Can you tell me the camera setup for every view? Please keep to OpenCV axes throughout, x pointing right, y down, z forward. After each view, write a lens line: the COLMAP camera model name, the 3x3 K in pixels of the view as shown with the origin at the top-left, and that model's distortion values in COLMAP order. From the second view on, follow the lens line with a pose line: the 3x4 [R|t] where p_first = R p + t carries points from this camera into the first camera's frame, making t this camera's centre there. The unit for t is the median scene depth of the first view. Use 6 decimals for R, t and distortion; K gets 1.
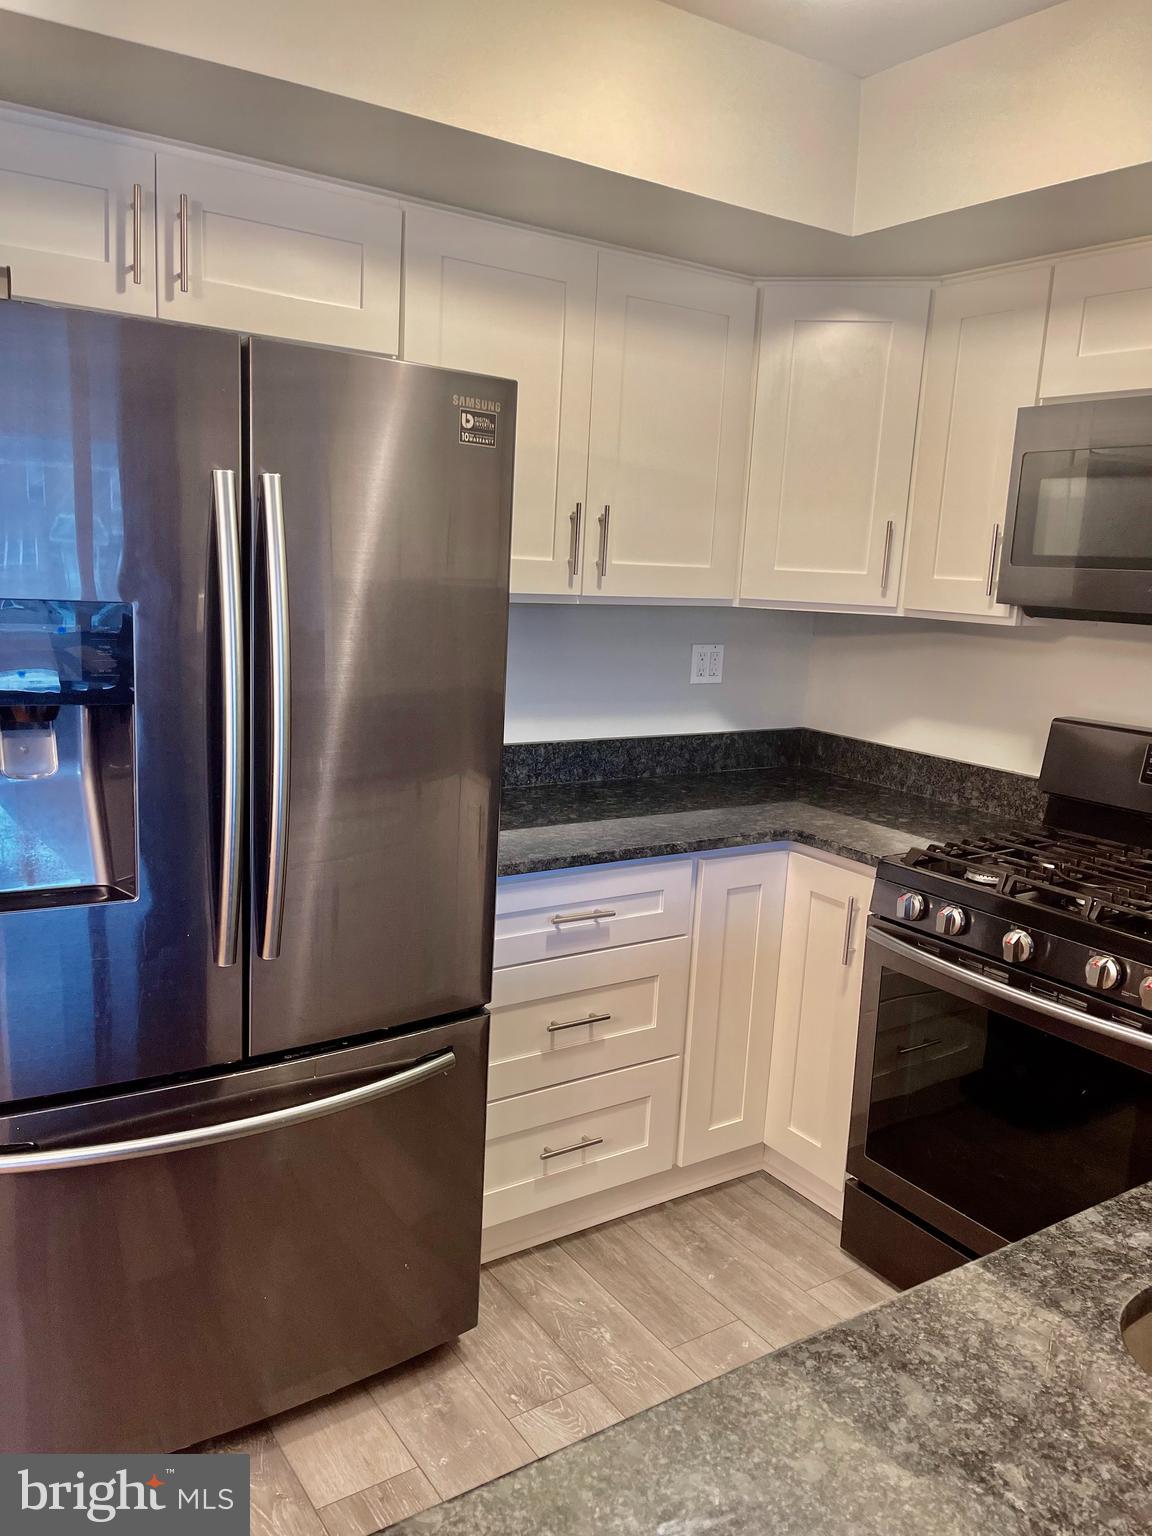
lens RADIAL K [[1149.9, 0, 595.2], [0, 1149.9, 776.5], [0, 0, 1]] dist [0.043027, -0.060797]
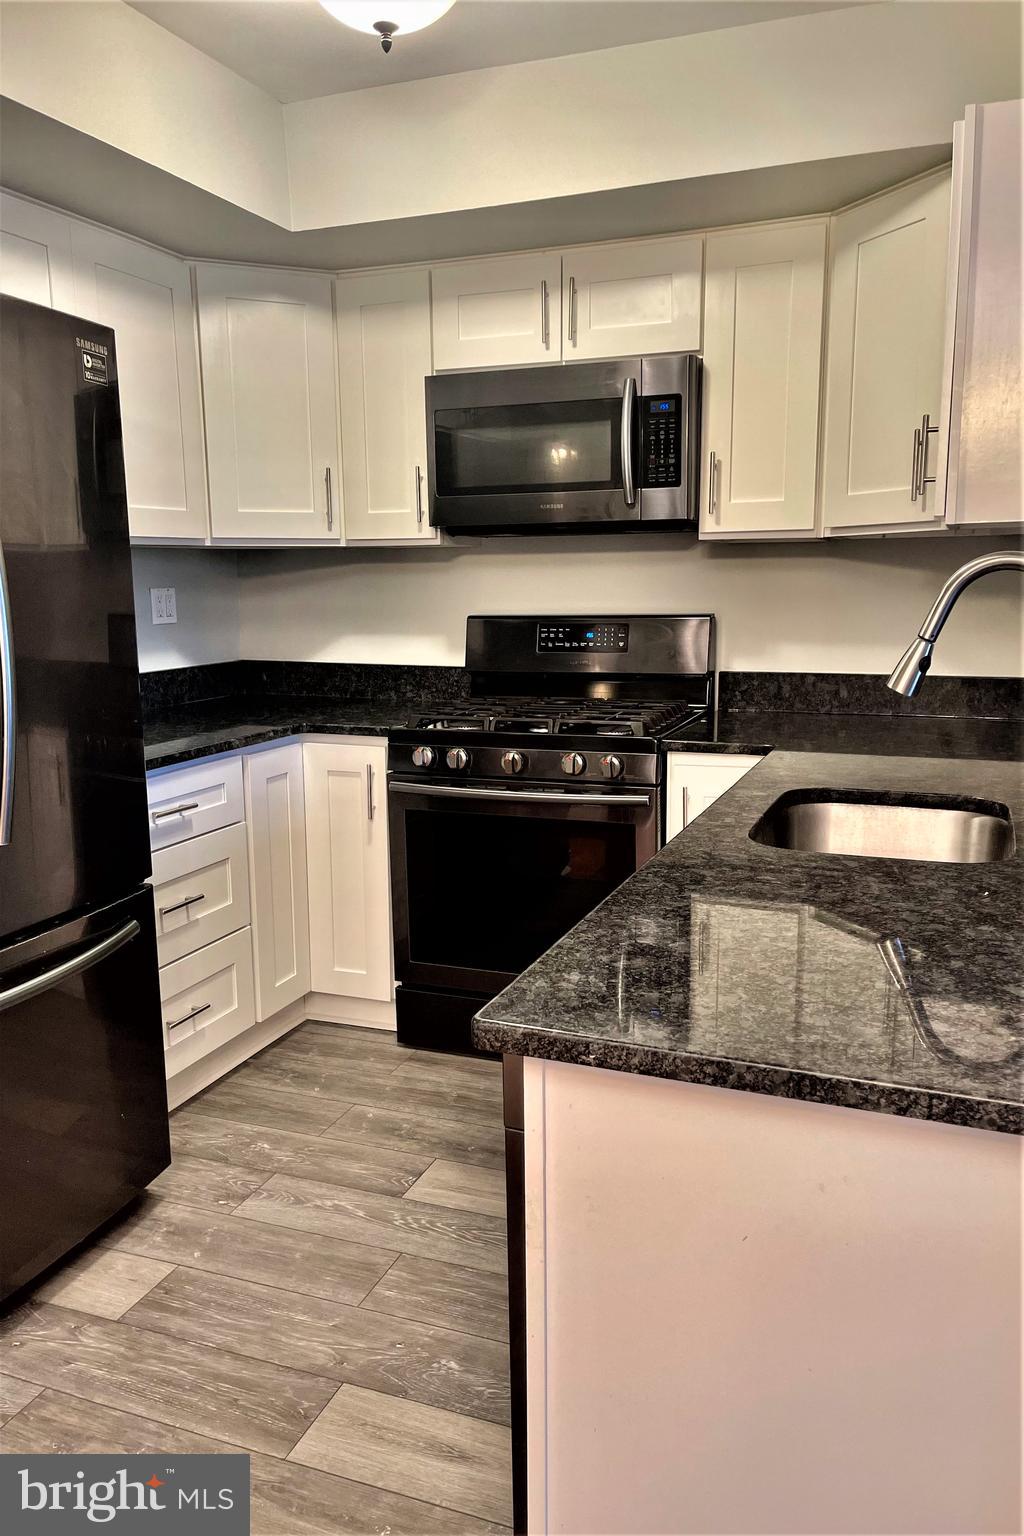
lens RADIAL K [[1146.3, 0, 512.0], [0, 1146.3, 786.6], [0, 0, 1]] dist [0.076796, -0.107514]
pose [[0.825305, -0.162819, 0.540704, -0.325983], [0.157774, 0.985883, 0.056053, 0.081566], [-0.542197, 0.039048, 0.839343, -0.136776]]
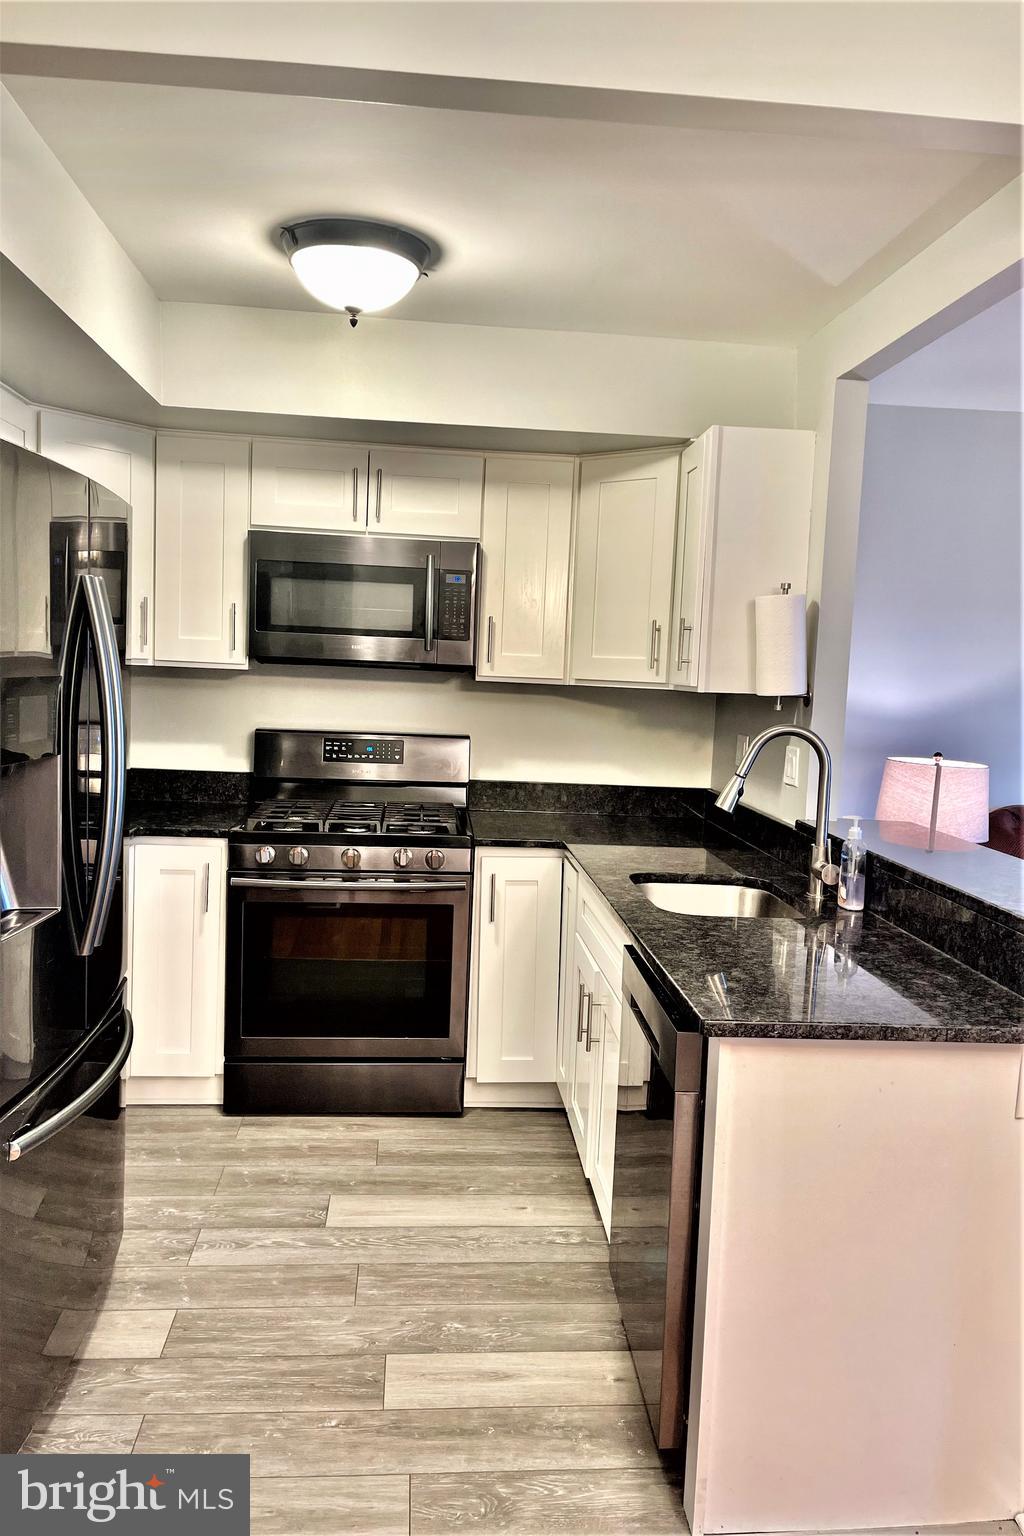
lens RADIAL K [[1146.3, 0, 512.0], [0, 1146.3, 786.6], [0, 0, 1]] dist [0.076796, -0.107514]
pose [[0.493218, -0.124841, 0.860901, -0.789935], [0.144635, 0.987643, 0.060358, -0.019223], [-0.857798, 0.094746, 0.505180, -0.048615]]
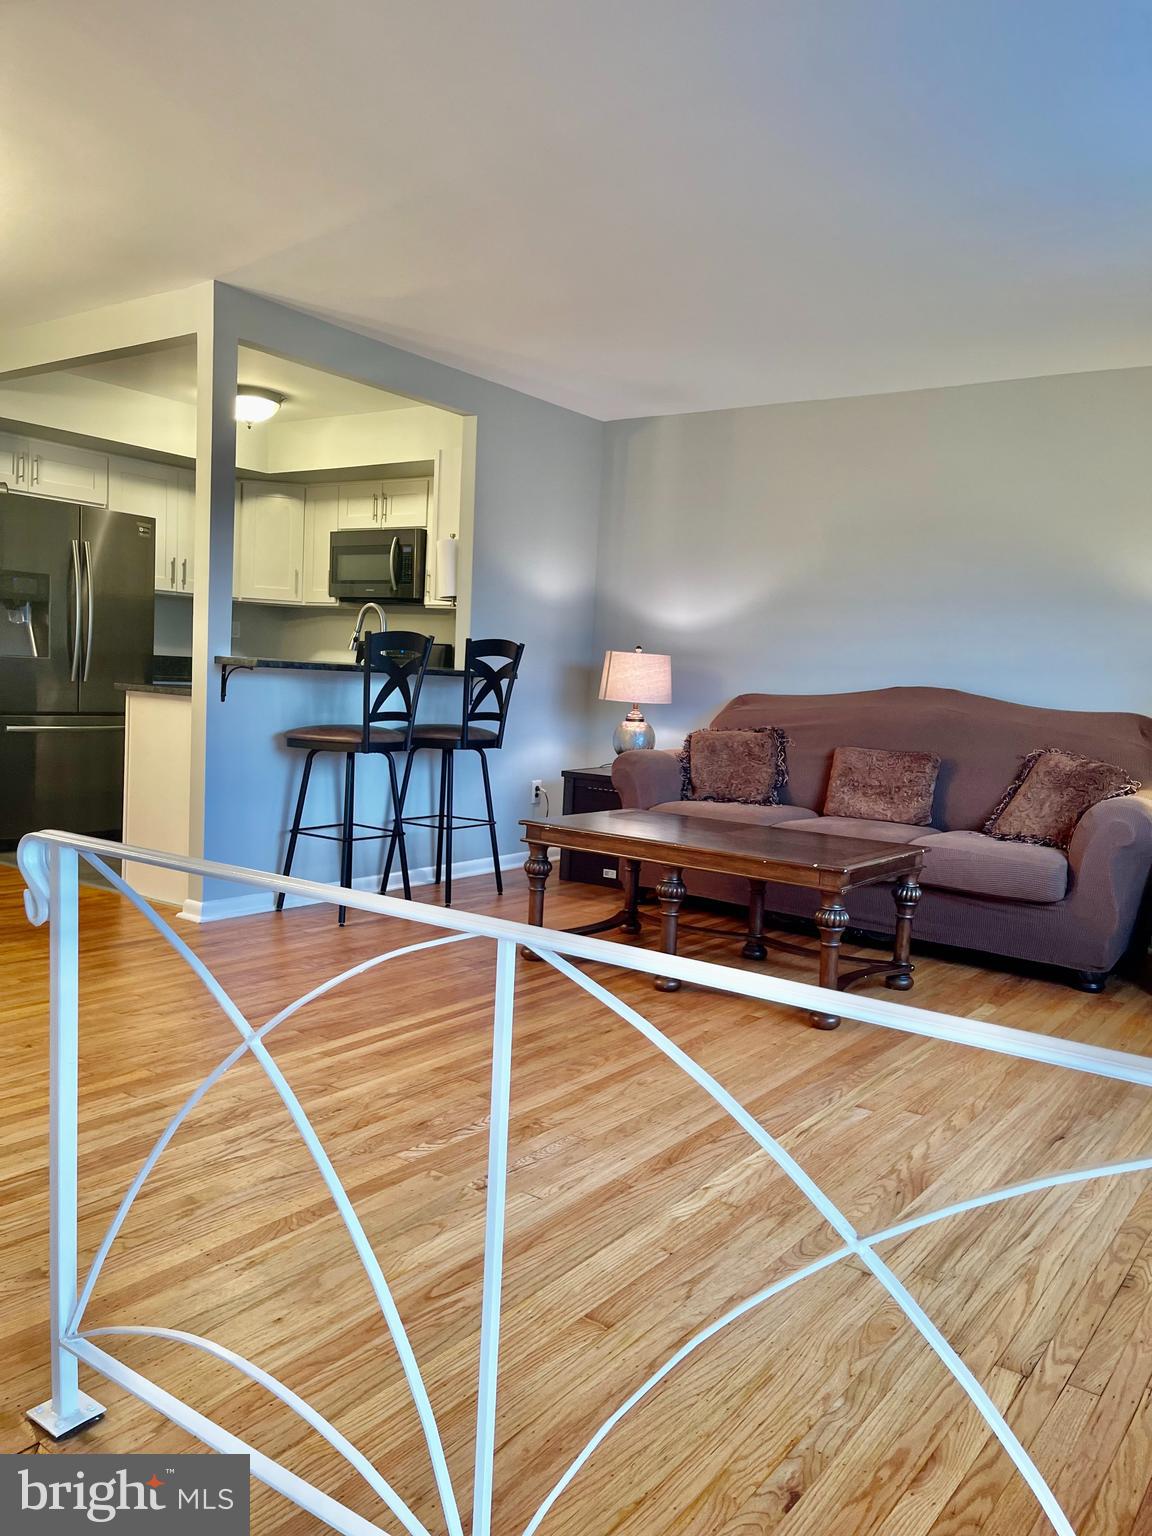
lens RADIAL K [[1149.9, 0, 595.2], [0, 1149.9, 776.5], [0, 0, 1]] dist [0.043027, -0.060797]
pose [[0.941440, -0.032463, 0.335614, -0.011877], [0.060416, 0.995487, -0.073183, 0.548423], [-0.331723, 0.089174, 0.939153, -1.892951]]
